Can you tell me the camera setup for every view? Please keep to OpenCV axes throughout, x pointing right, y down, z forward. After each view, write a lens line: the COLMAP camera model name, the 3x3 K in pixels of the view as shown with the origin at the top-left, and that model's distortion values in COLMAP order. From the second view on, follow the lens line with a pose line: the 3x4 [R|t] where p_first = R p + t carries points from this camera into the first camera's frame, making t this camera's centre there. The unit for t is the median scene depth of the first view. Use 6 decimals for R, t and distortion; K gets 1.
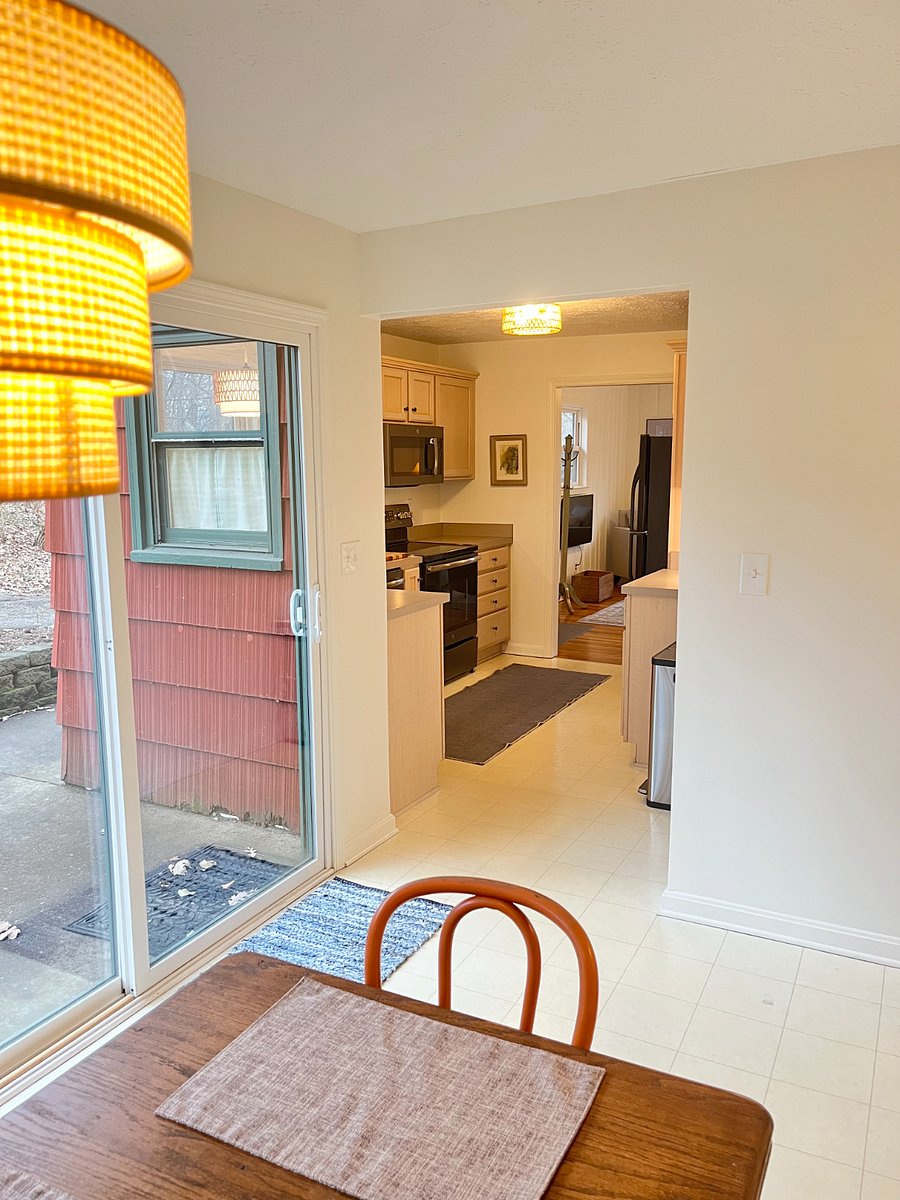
lens RADIAL K [[937.9, 0, 450.0], [0, 937.9, 600.0], [0, 0, 1]] dist [0.217109, -0.000190]
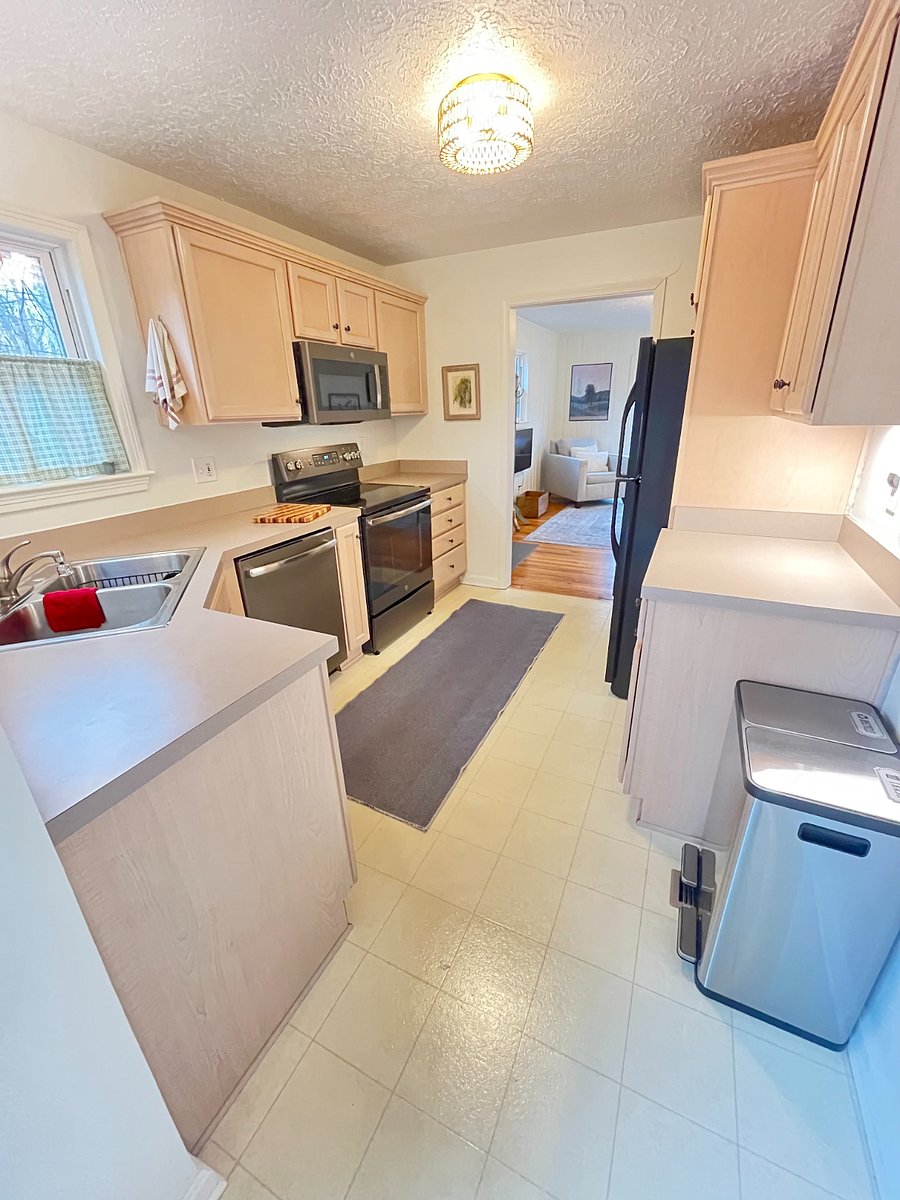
lens RADIAL K [[483.7, 0, 450.0], [0, 483.7, 600.0], [0, 0, 1]] dist [-0.001161, -0.000053]
pose [[0.999338, -0.032265, 0.016835, 0.036405], [0.027651, 0.973926, 0.225176, -0.054346], [-0.023662, -0.224562, 0.974173, 0.481228]]
